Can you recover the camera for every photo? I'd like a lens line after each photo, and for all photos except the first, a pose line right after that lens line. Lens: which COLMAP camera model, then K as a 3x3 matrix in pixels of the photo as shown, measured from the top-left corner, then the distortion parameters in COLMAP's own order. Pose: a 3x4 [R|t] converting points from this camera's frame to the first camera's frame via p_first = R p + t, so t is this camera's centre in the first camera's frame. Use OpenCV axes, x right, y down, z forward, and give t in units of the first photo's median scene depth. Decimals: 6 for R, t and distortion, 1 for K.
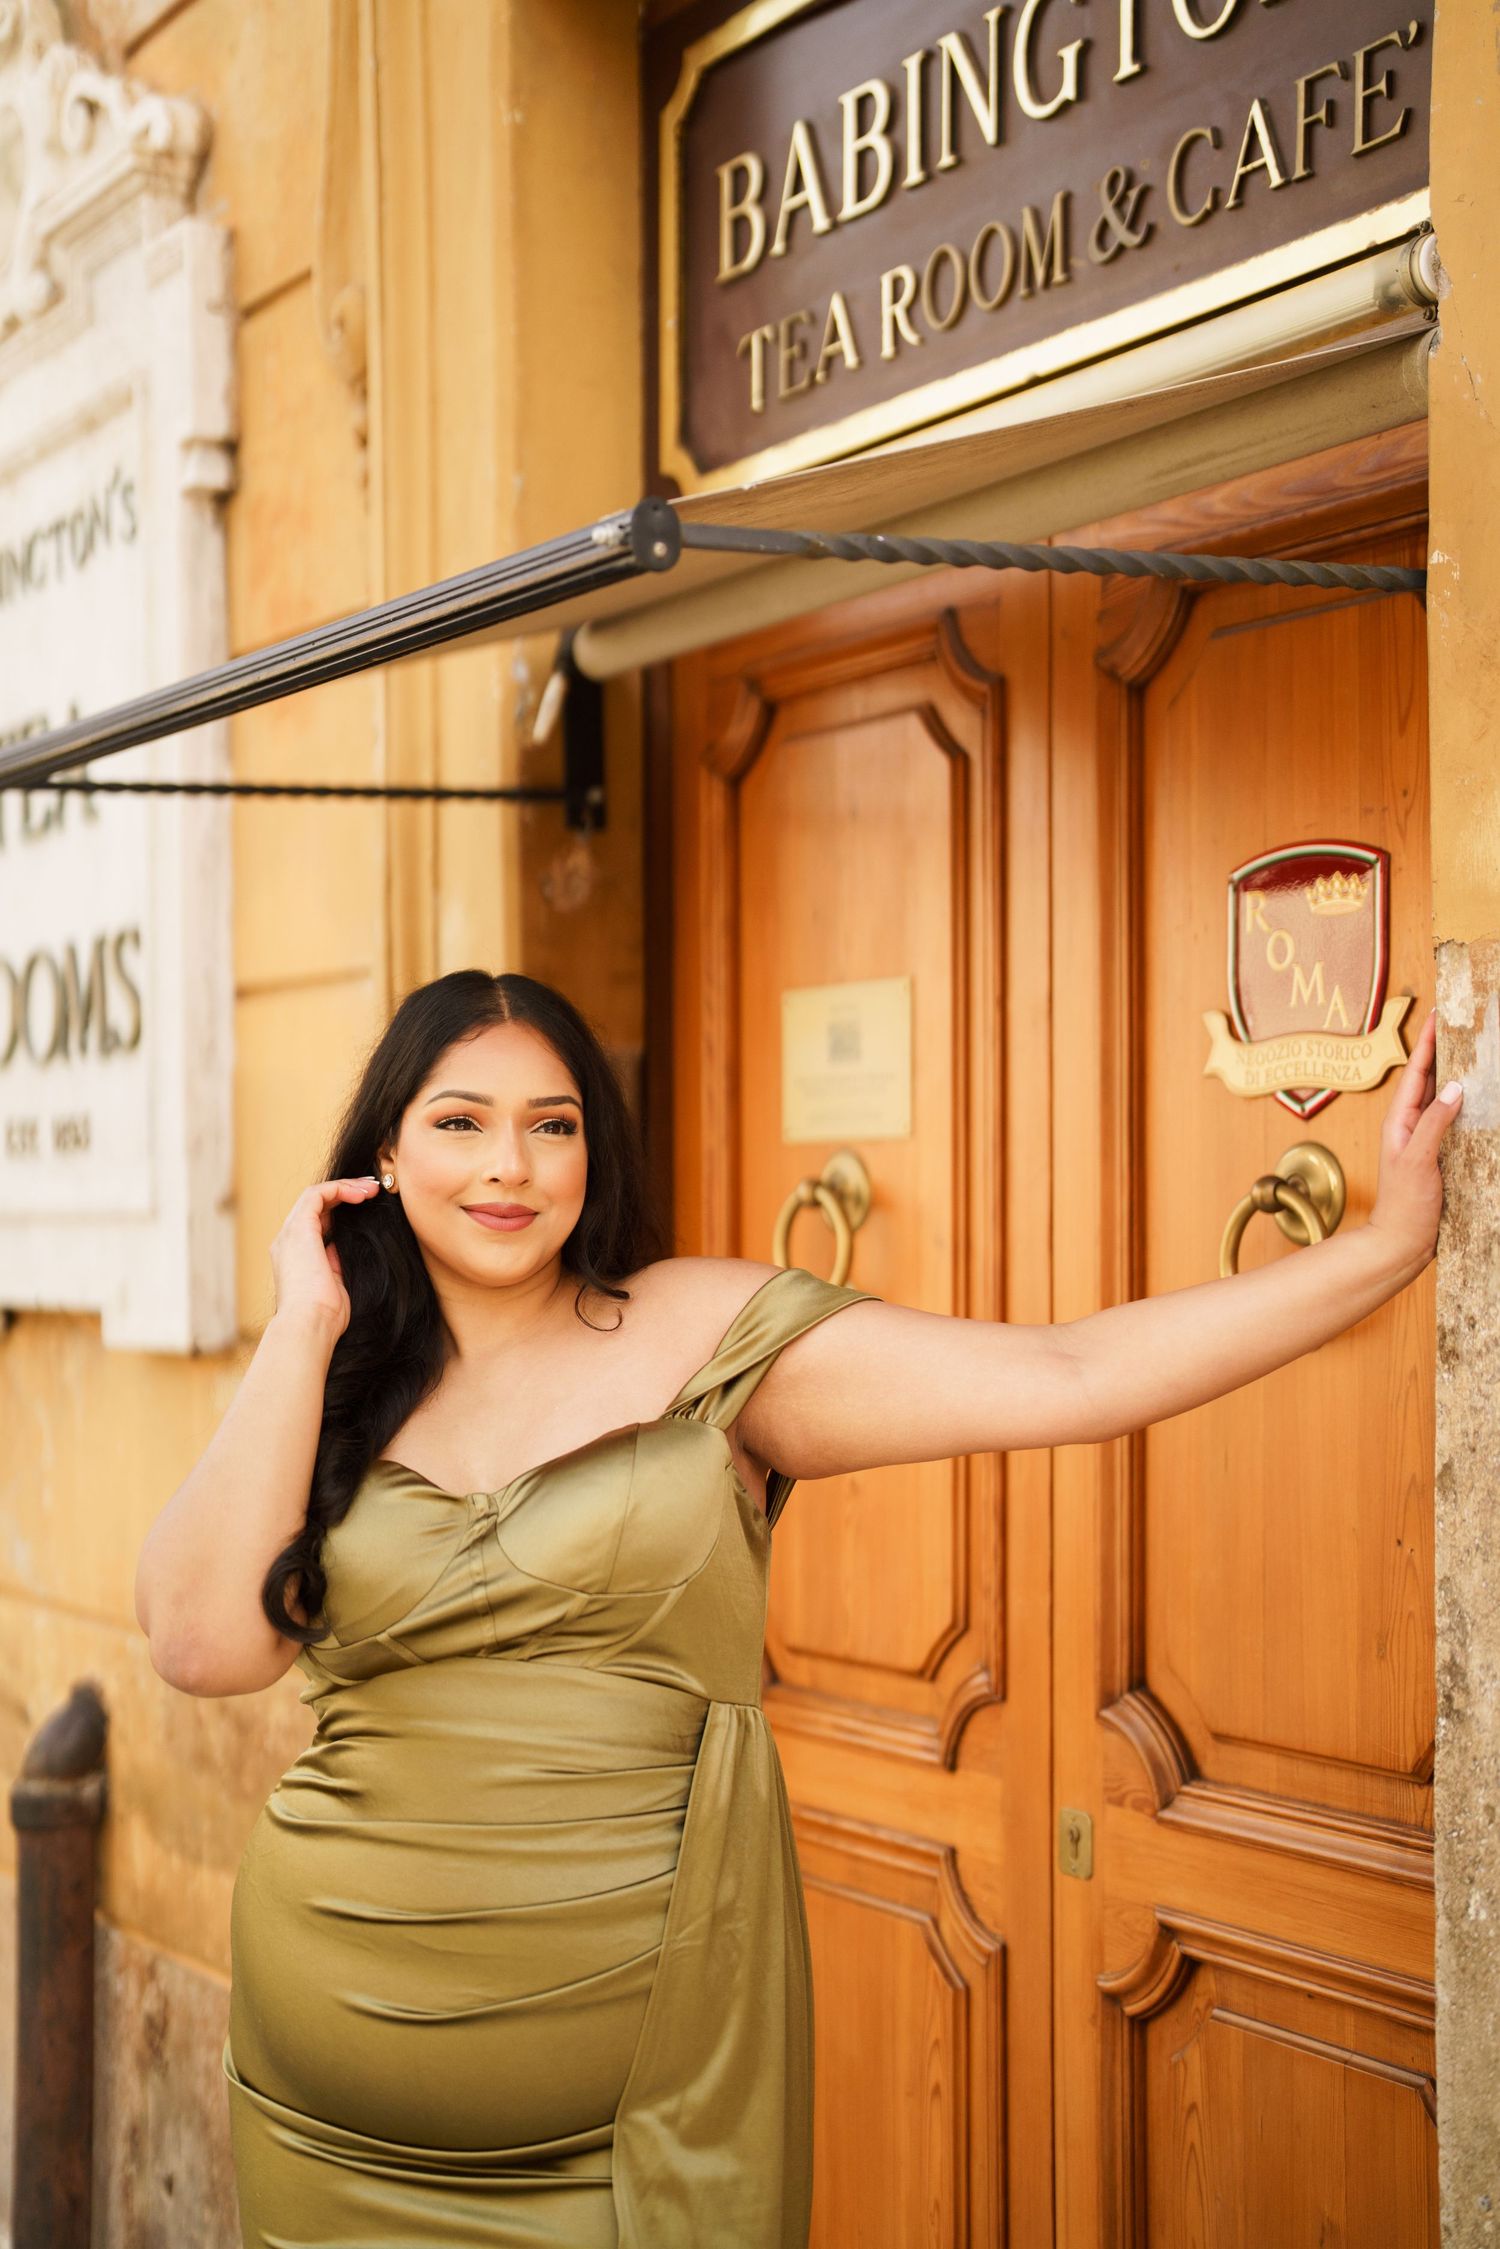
lens RADIAL K [[2784.3, 0, 718.1], [0, 2784.3, 1127.0], [0, 0, 1]] dist [-0.112336, 0.607271]
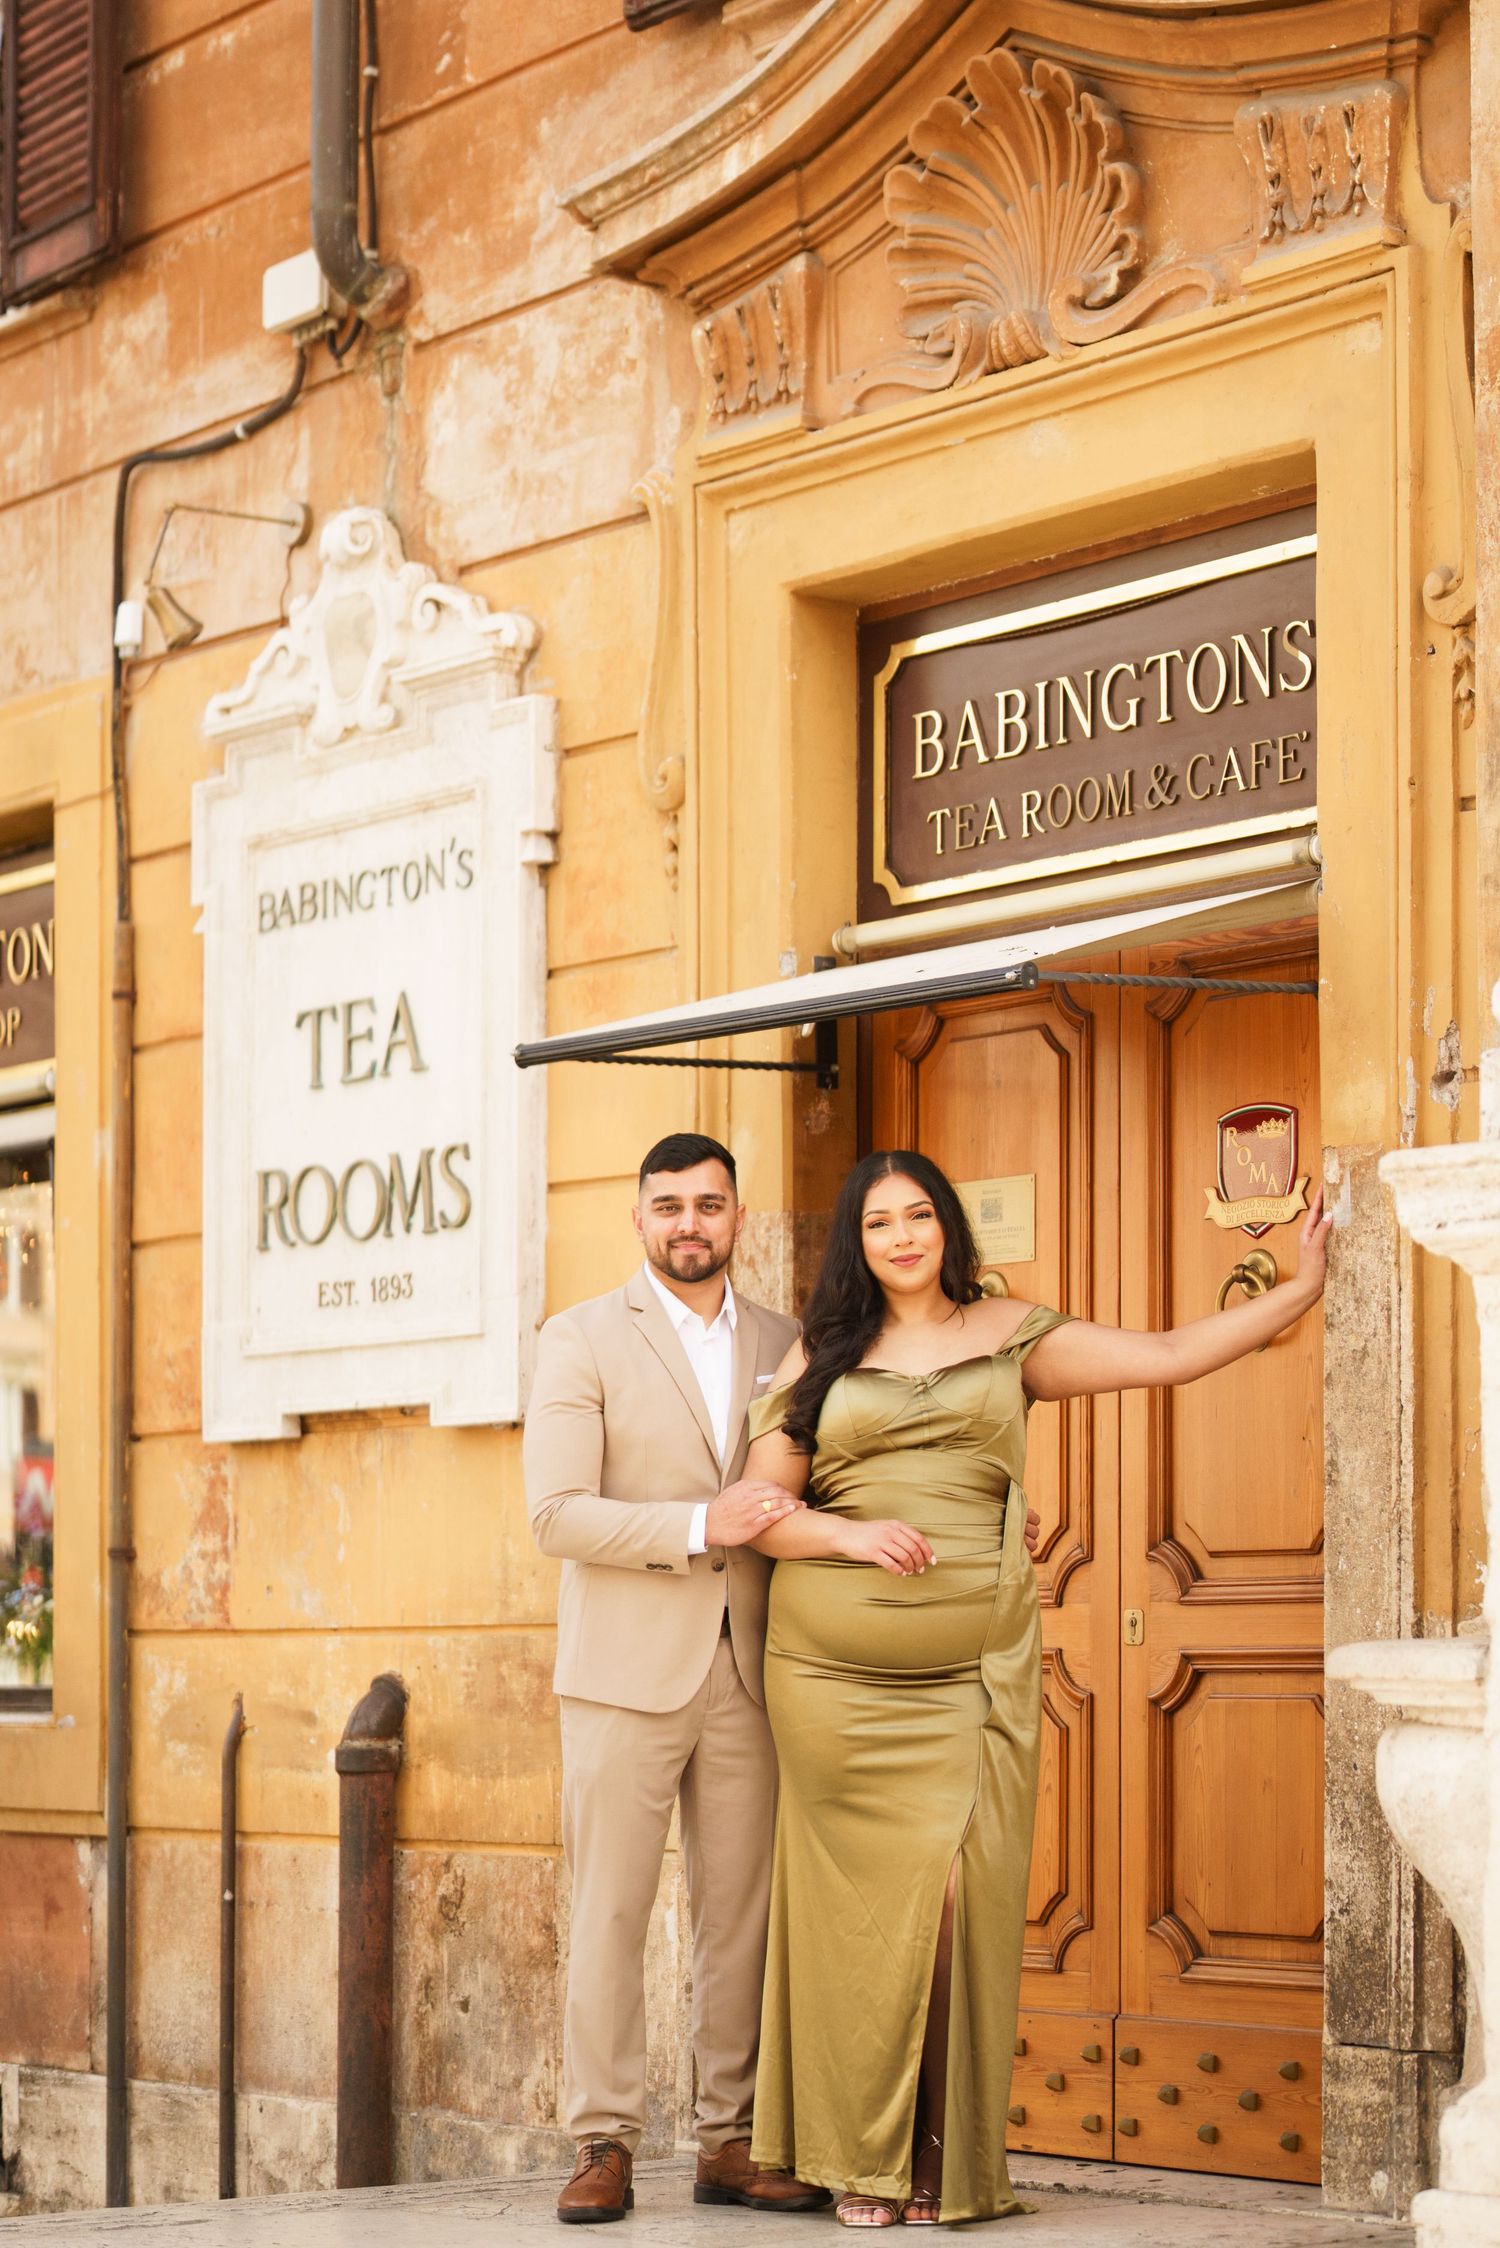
lens RADIAL K [[5060.1, 0, 746.8], [0, 5060.1, 1093.7], [0, 0, 1]] dist [-0.083129, 0.729635]
pose [[0.987053, 0.023405, 0.158677, -0.660455], [-0.006445, 0.994284, -0.106572, 0.255210], [-0.160264, 0.104170, 0.981562, -2.287349]]
